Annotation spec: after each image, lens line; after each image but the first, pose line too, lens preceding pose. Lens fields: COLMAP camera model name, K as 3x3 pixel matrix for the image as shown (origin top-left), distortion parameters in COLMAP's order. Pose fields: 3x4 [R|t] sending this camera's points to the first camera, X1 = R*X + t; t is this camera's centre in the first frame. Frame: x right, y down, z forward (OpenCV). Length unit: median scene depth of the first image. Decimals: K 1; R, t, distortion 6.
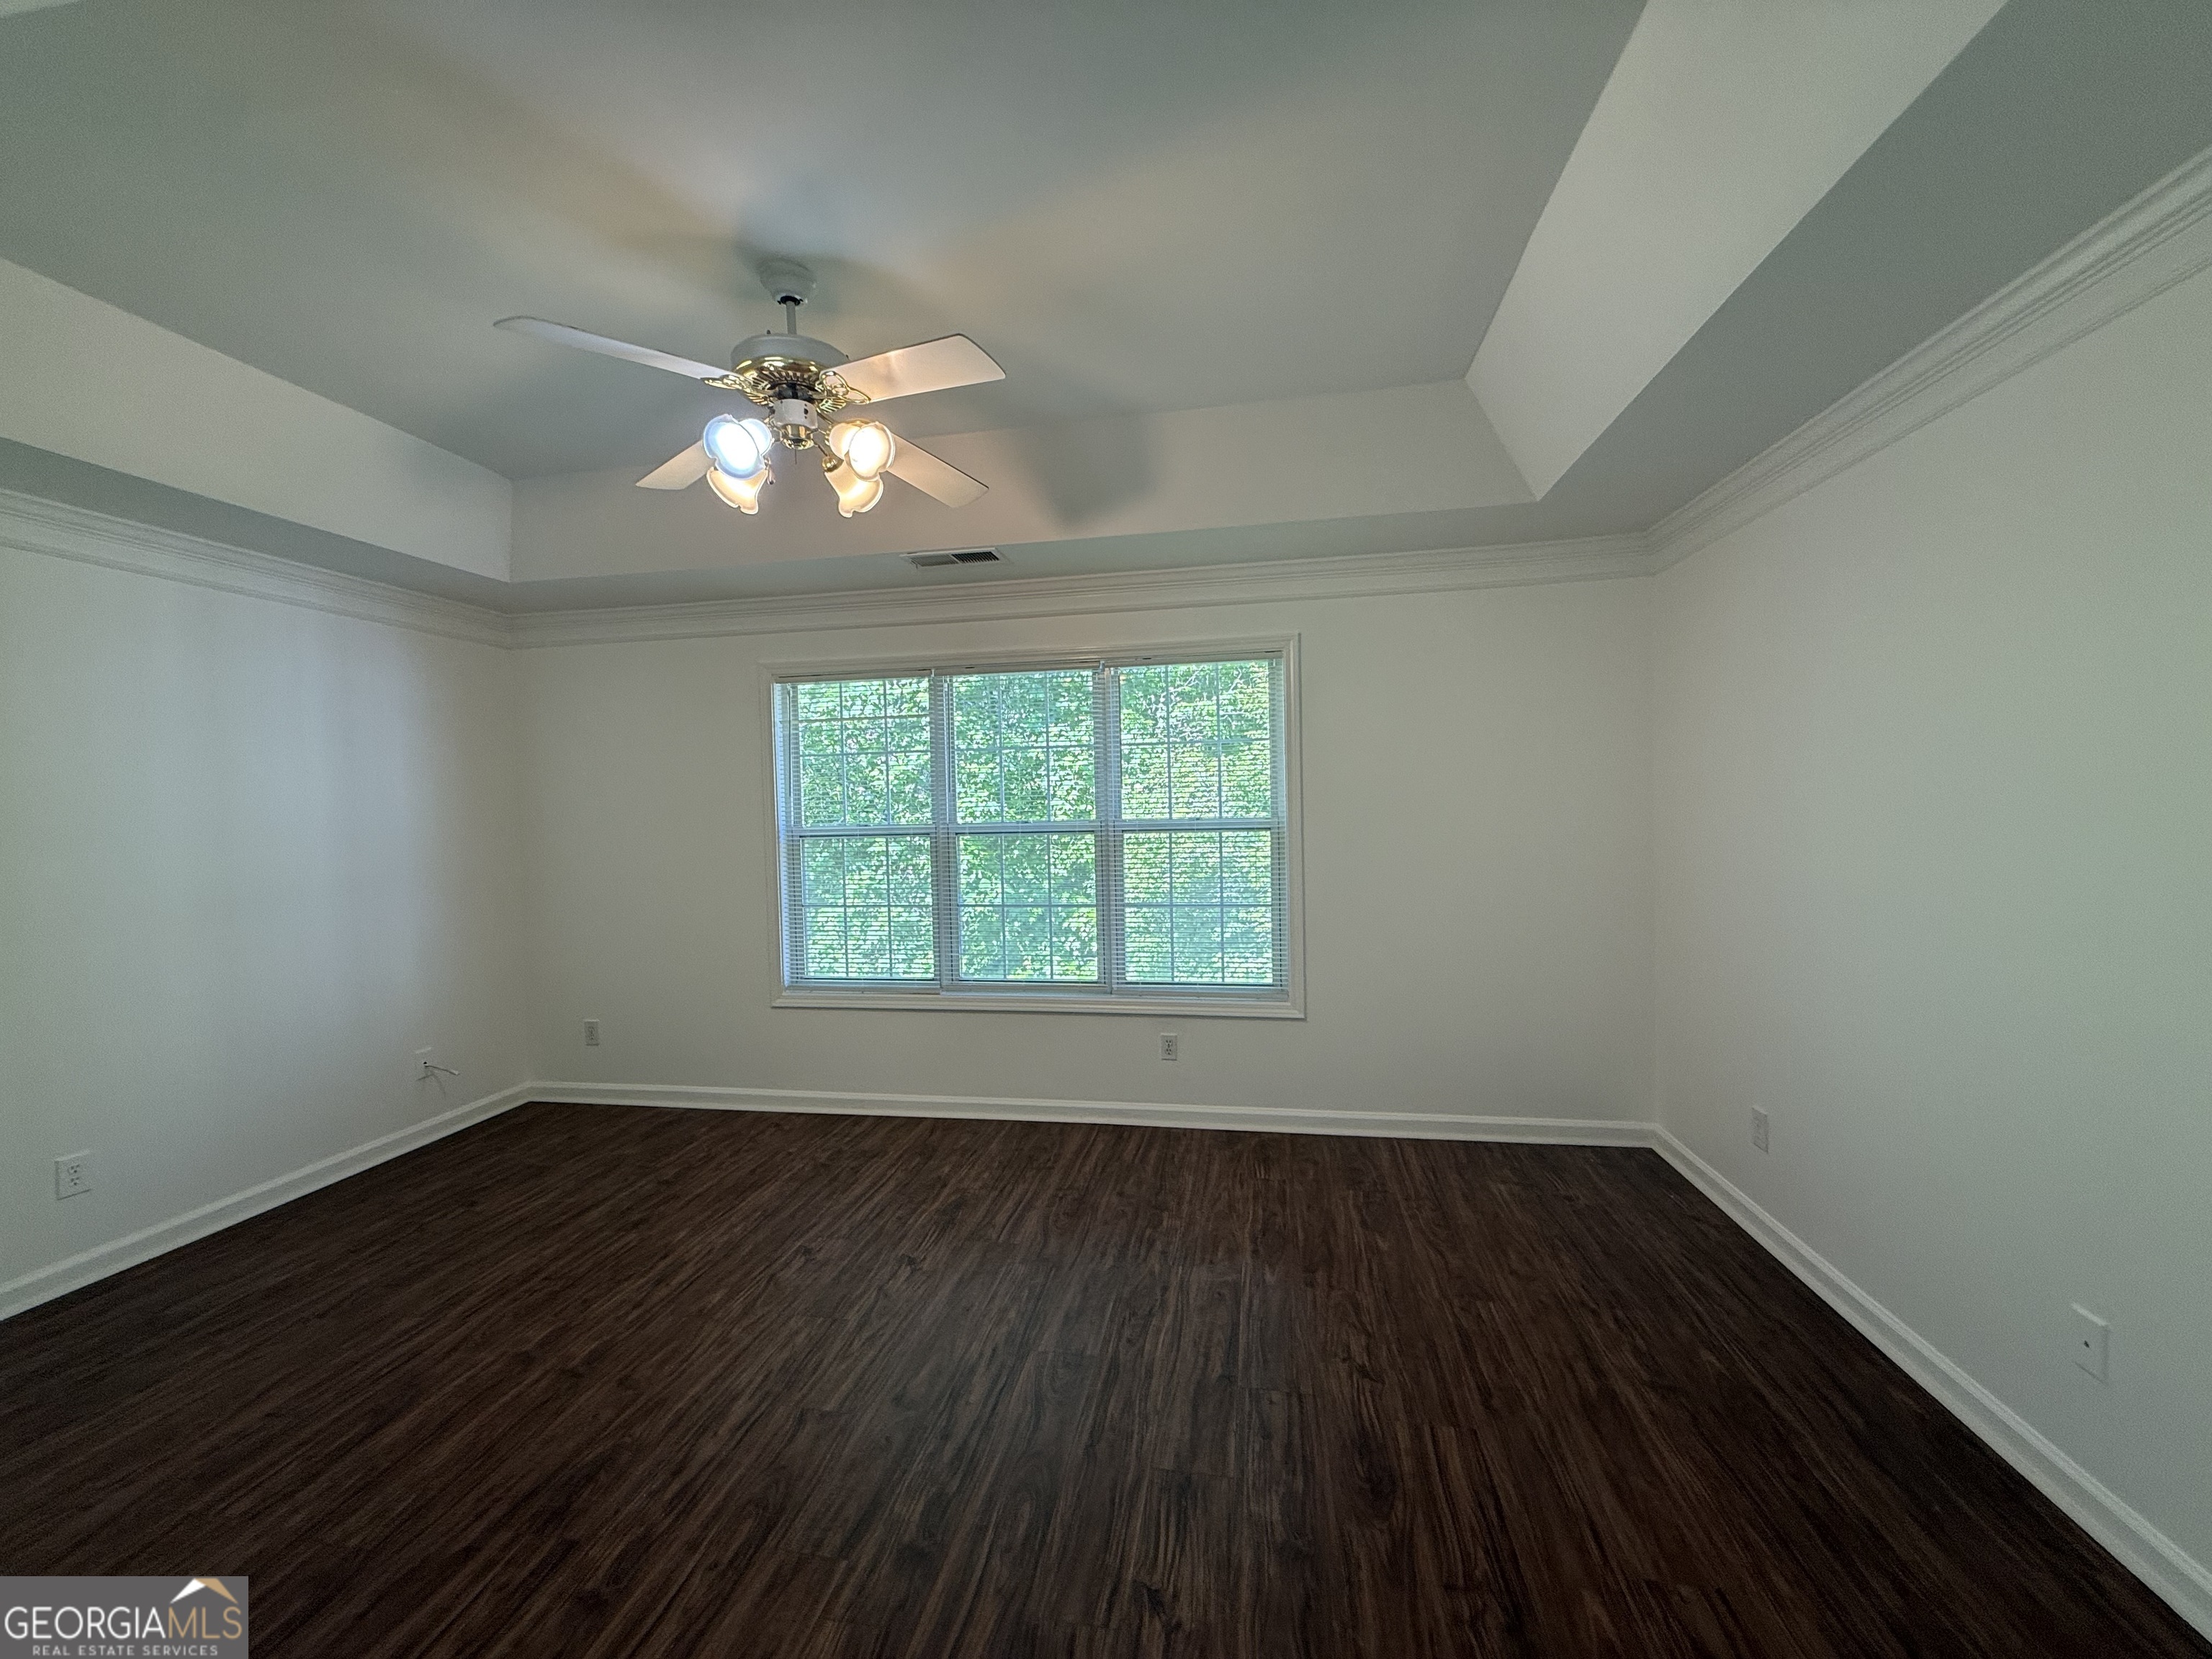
lens RADIAL K [[878.2, 0, 1107.1], [0, 878.2, 828.1], [0, 0, 1]] dist [-0.001201, 0.001431]
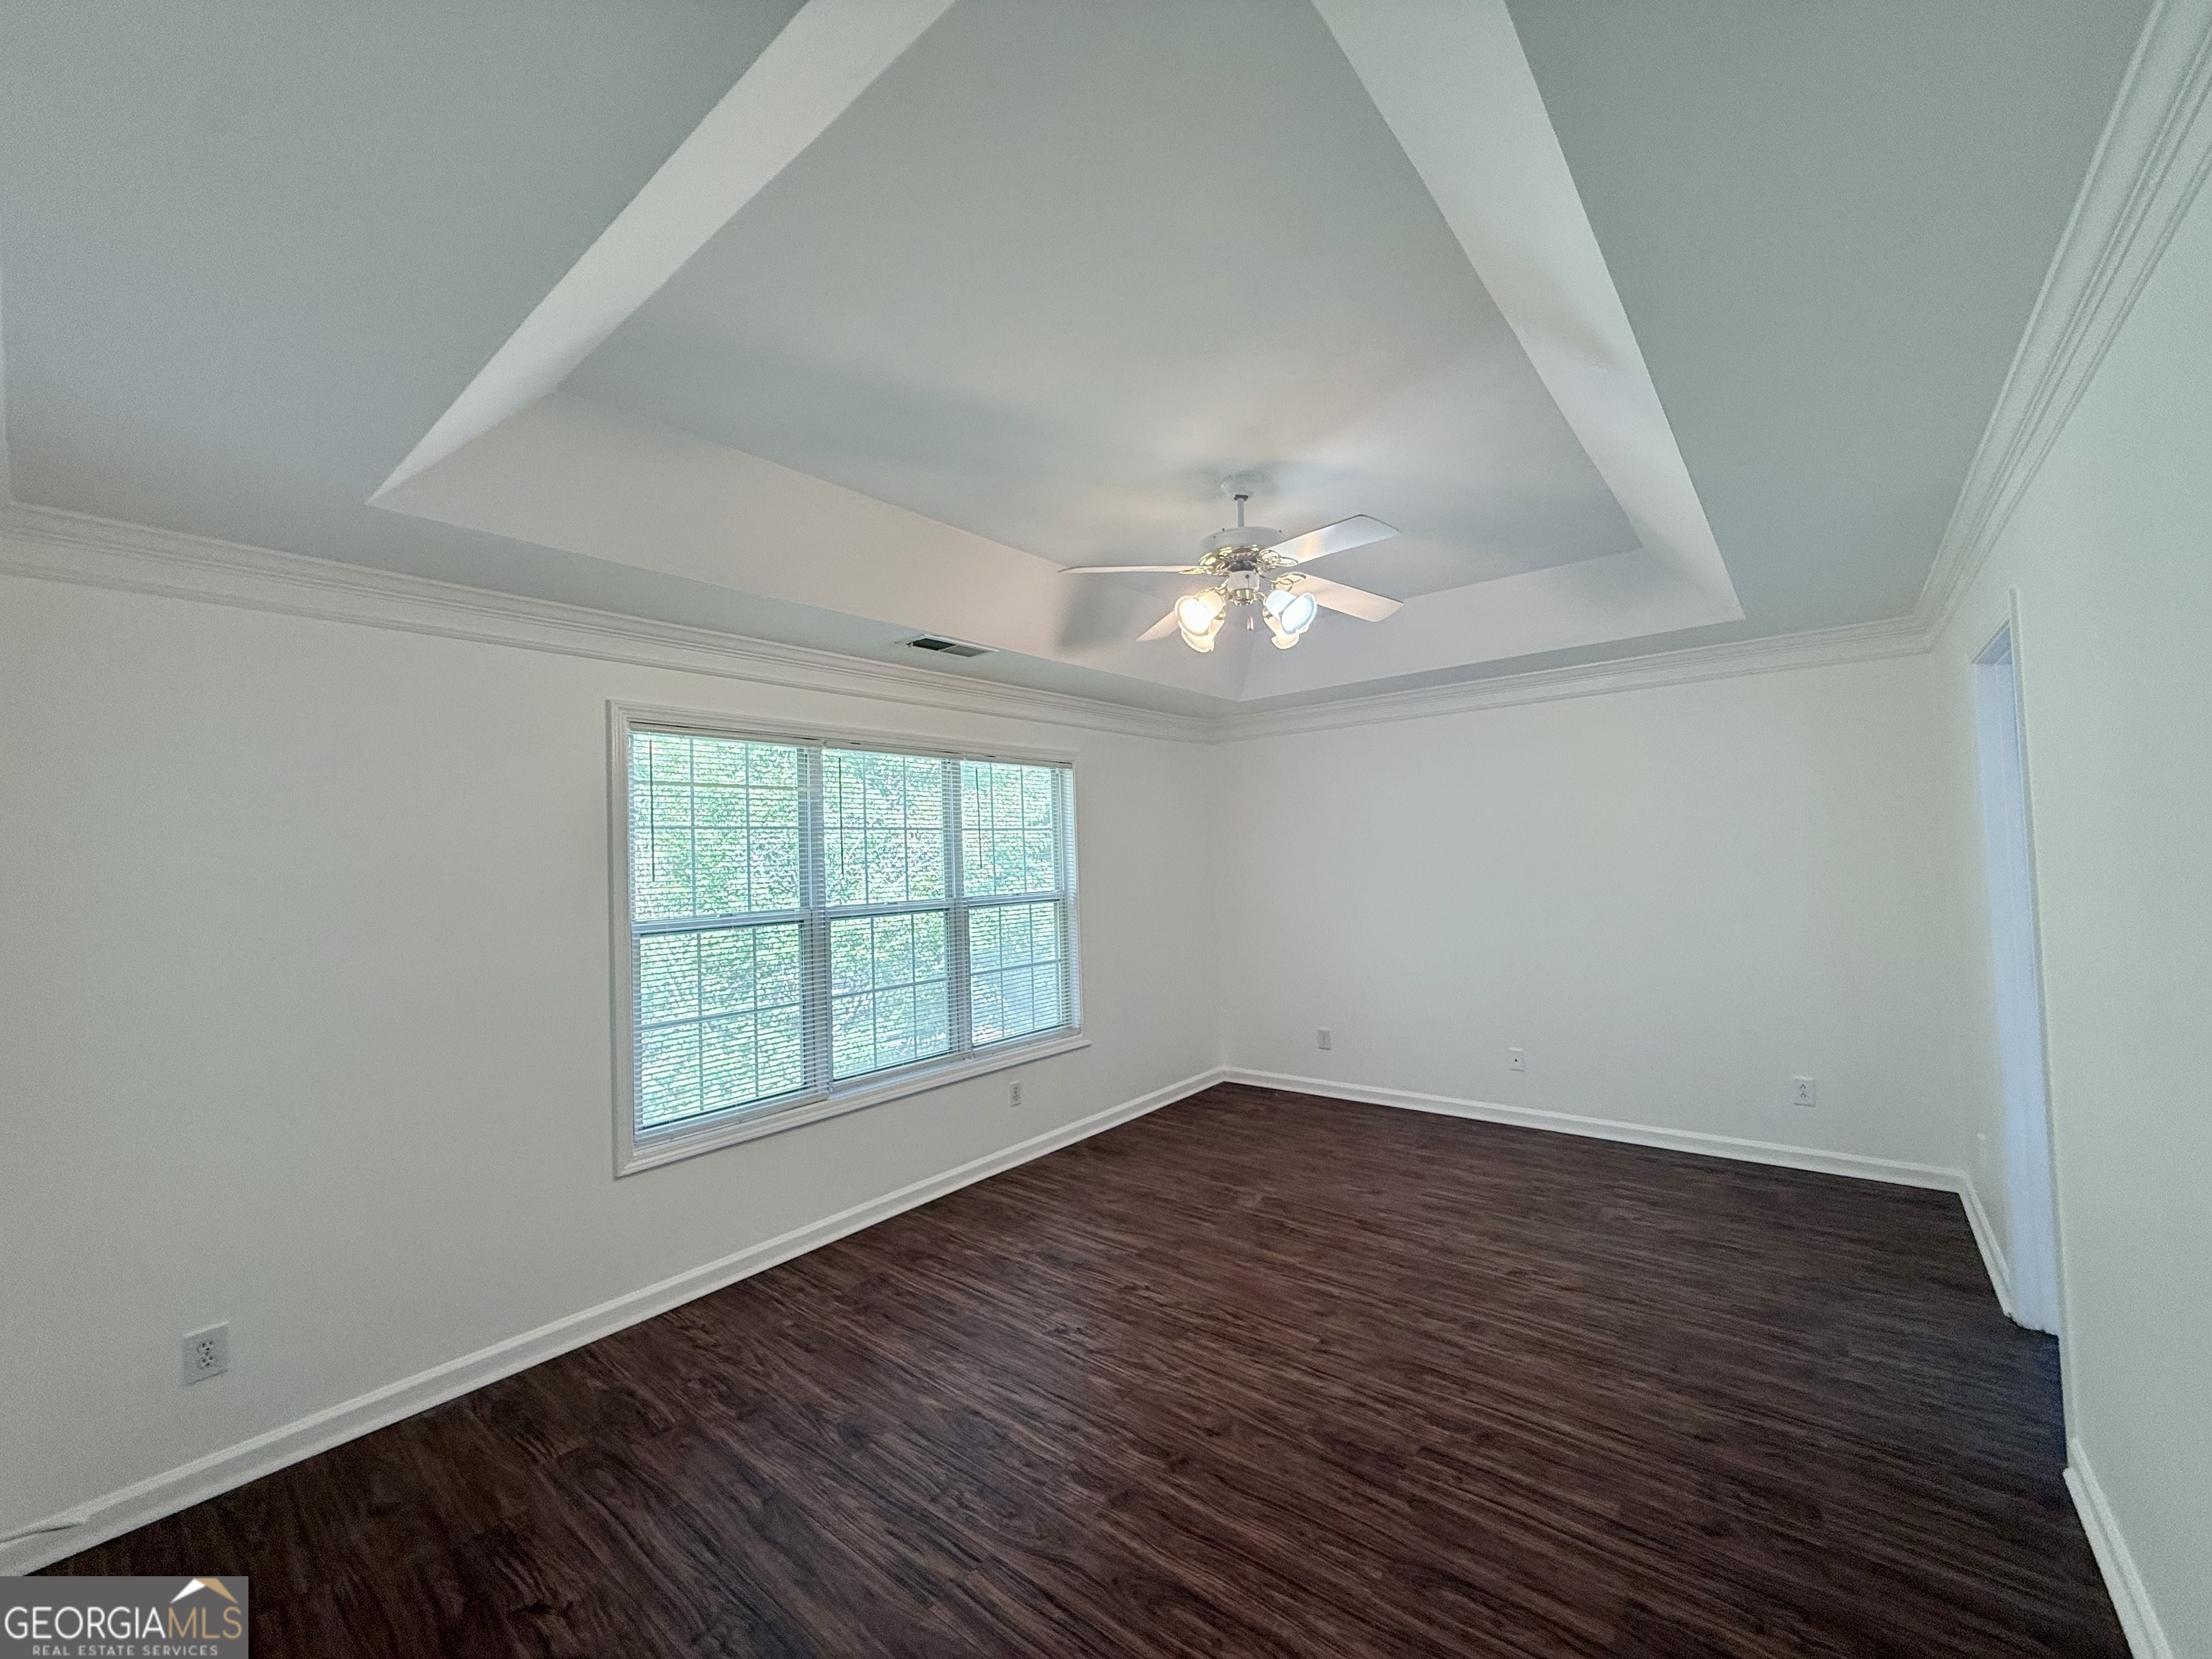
lens RADIAL K [[878.2, 0, 1097.8], [0, 878.2, 831.8], [0, 0, 1]] dist [-0.001201, 0.001431]
pose [[0.497066, 0.031448, 0.867143, -0.998275], [0.046965, 0.996903, -0.063076, -0.016569], [-0.866441, 0.072079, 0.494049, 0.354631]]
